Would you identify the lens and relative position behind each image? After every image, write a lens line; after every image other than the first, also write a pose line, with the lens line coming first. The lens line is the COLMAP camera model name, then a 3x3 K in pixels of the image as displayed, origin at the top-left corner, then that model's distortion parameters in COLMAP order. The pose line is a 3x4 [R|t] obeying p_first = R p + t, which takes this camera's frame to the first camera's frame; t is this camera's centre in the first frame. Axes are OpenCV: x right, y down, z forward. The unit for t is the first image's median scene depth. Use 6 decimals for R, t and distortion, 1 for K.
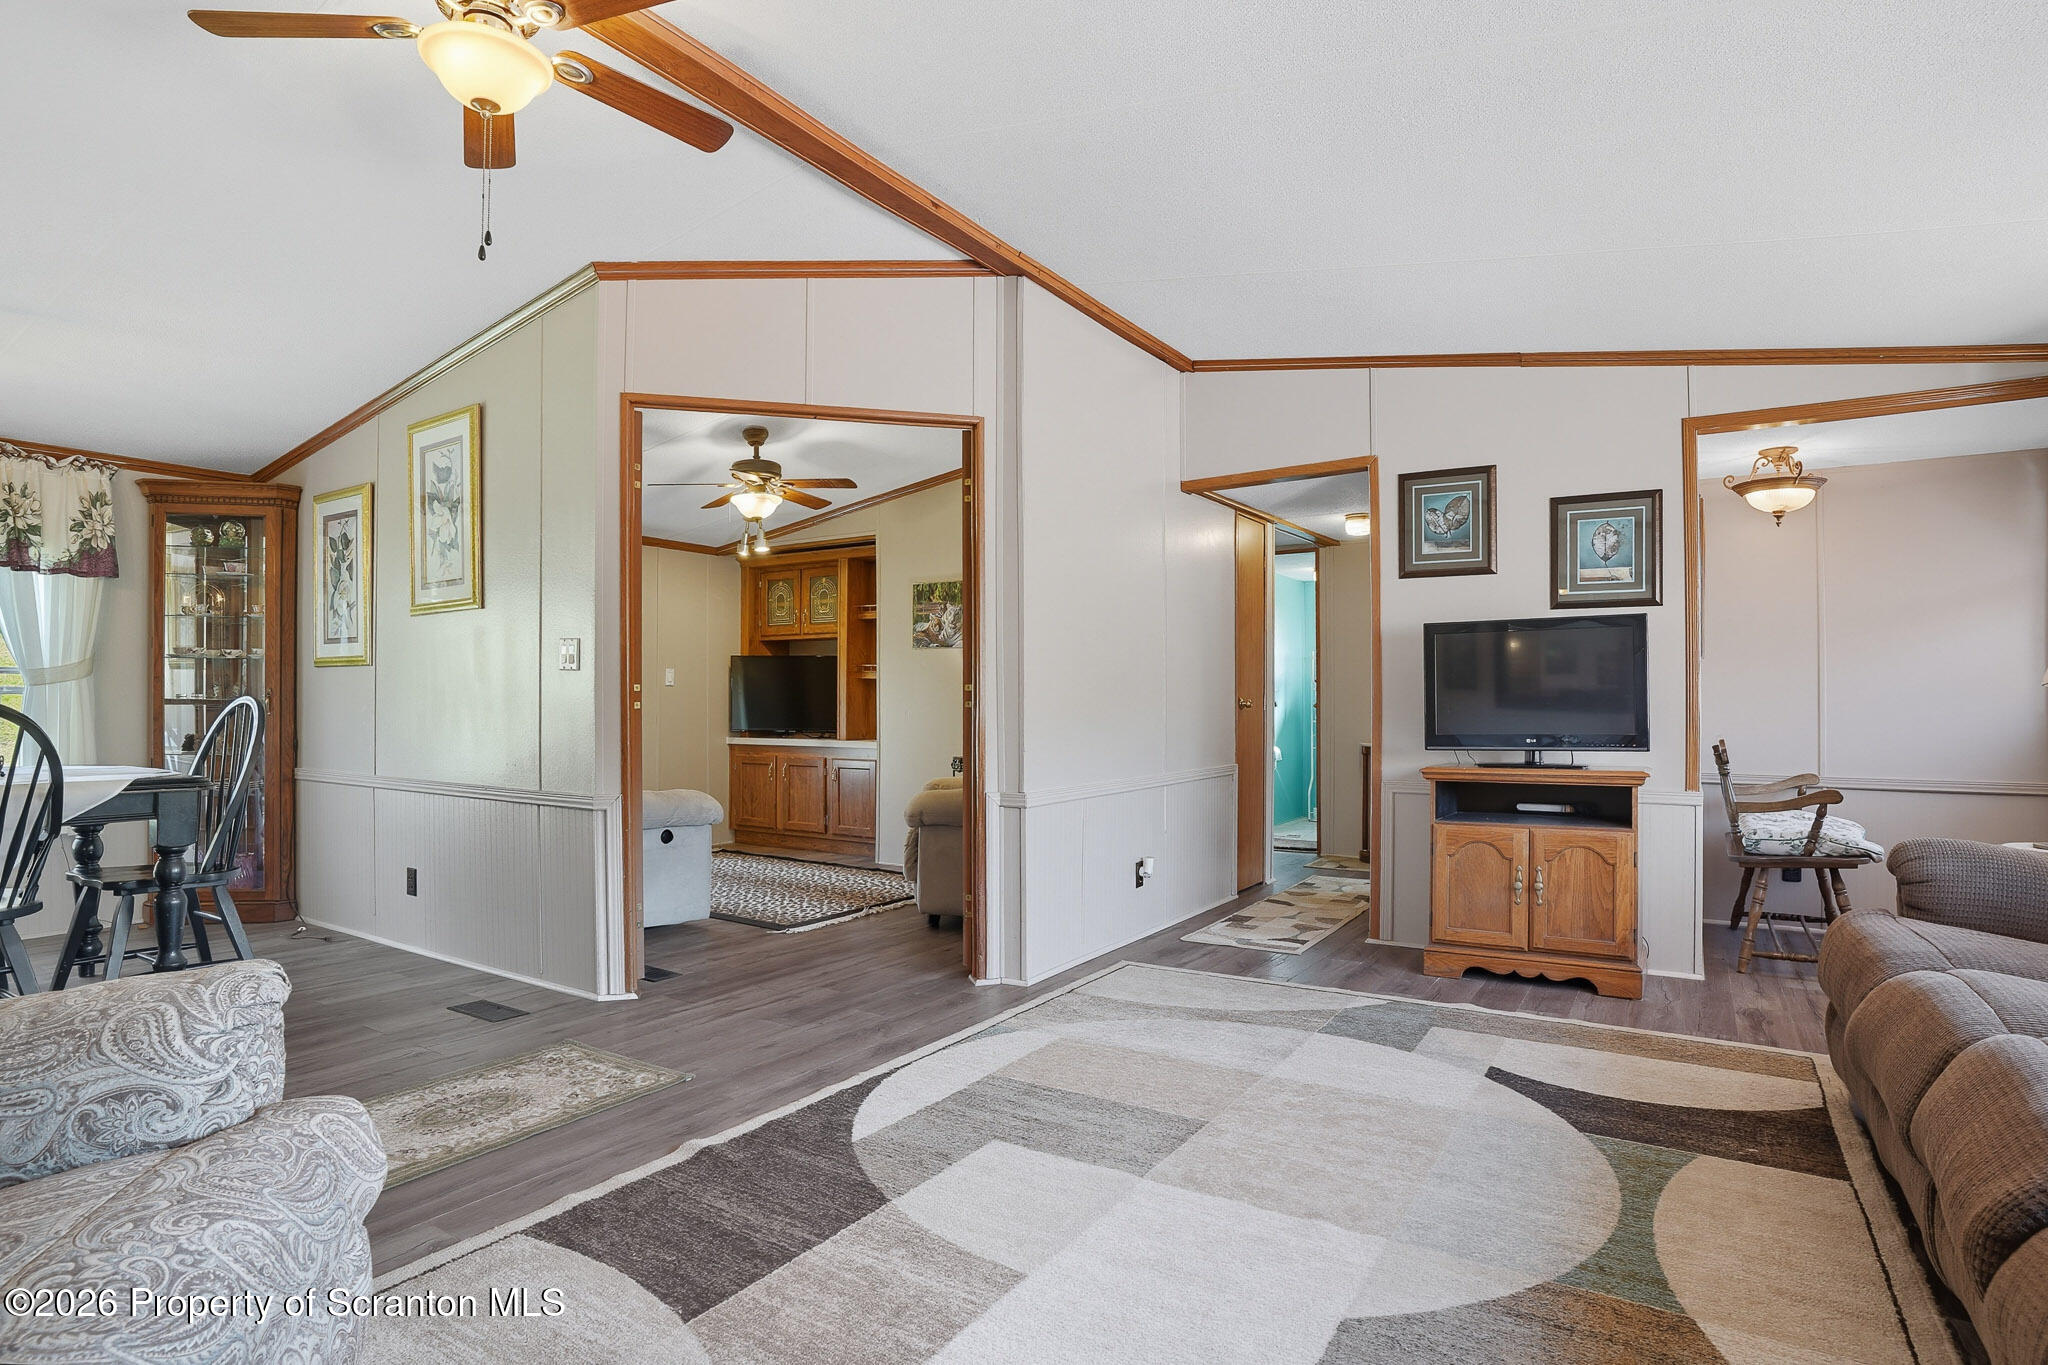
lens RADIAL K [[1065.5, 0, 1015.5], [0, 1065.5, 701.1], [0, 0, 1]] dist [-0.068444, 0.033047]
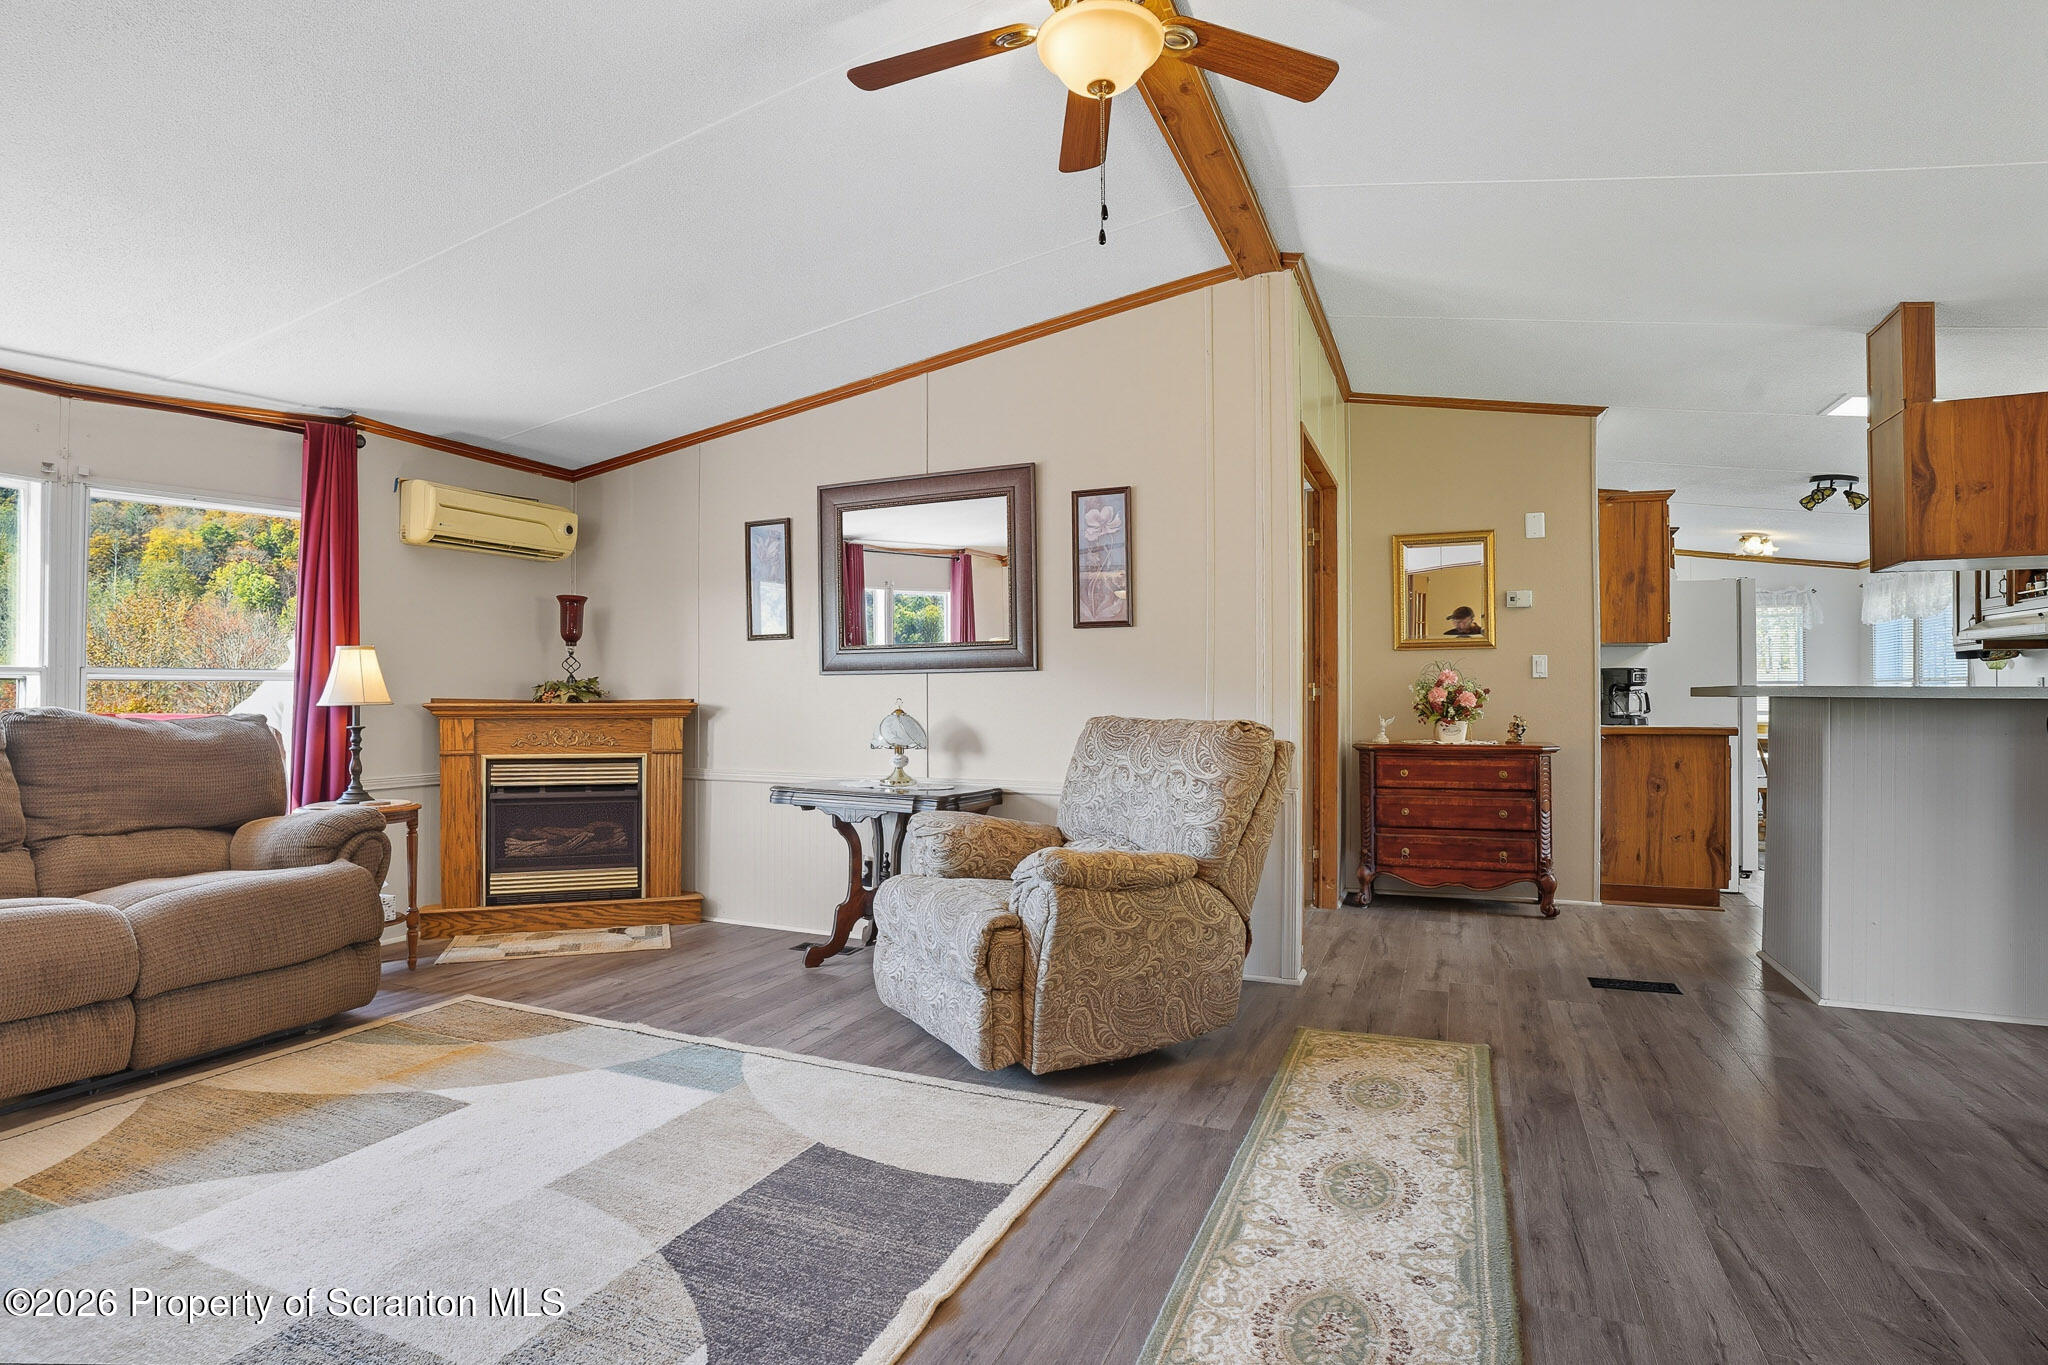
lens RADIAL K [[1032.7, 0, 1025.9], [0, 1032.7, 690.7], [0, 0, 1]] dist [-0.085622, 0.042660]
pose [[-0.983949, -0.004483, -0.178392, -0.208886], [-0.003277, 0.999970, -0.007053, -0.000927], [0.178418, -0.006355, -0.983934, 1.449492]]
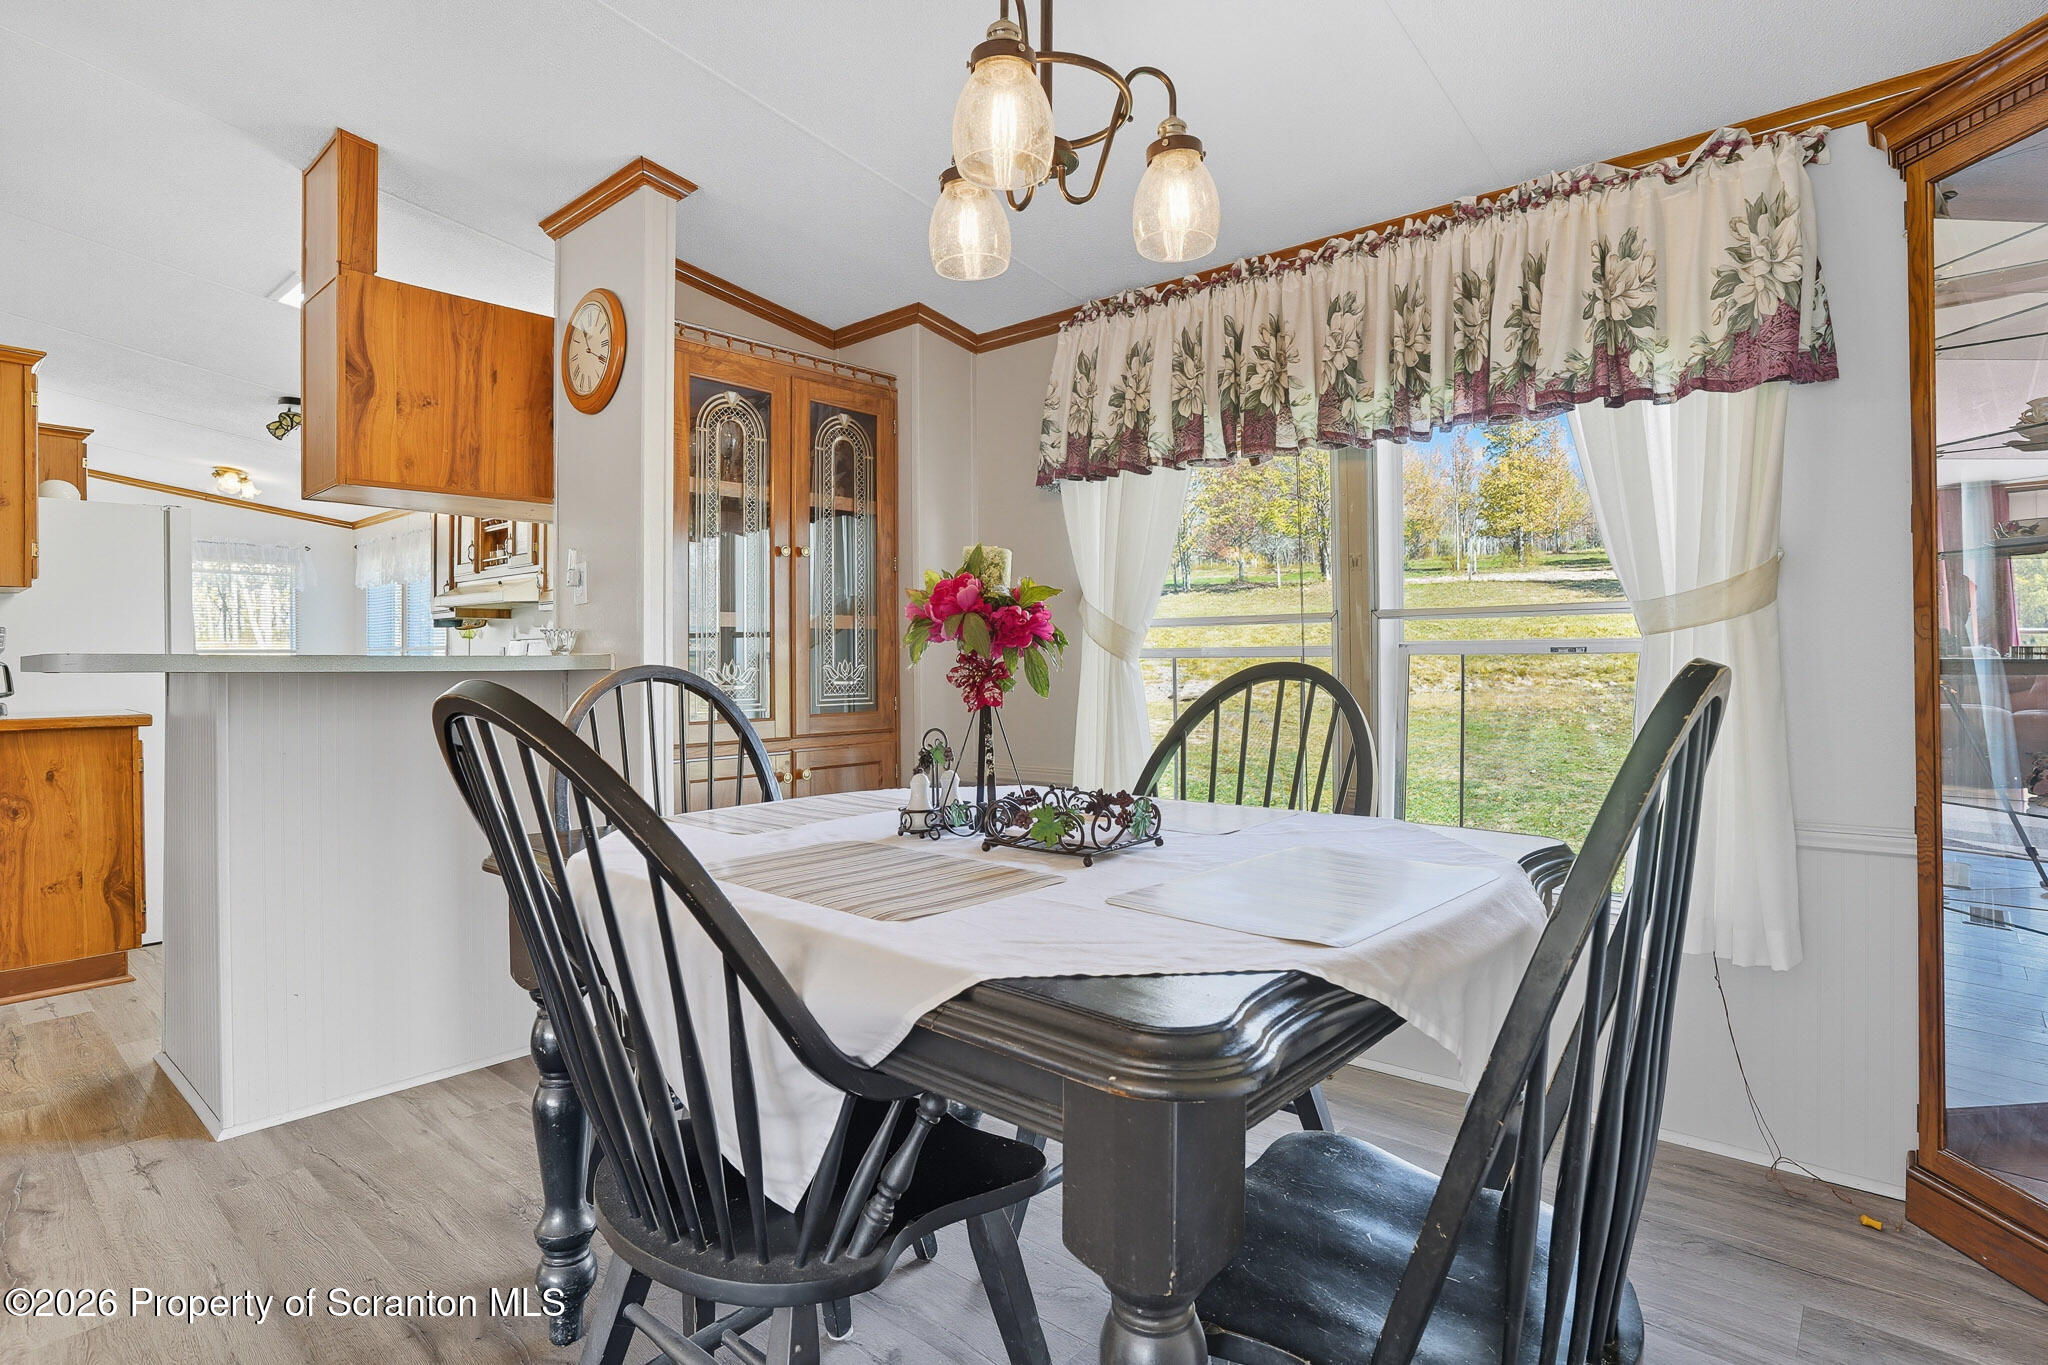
lens RADIAL K [[1053.0, 0, 1021.6], [0, 1053.0, 650.5], [0, 0, 1]] dist [-0.080197, 0.047059]
pose [[-0.139666, -0.010817, -0.990140, -0.660421], [0.009560, 0.999879, -0.012271, -0.006329], [0.990153, -0.011180, -0.139545, 1.182877]]
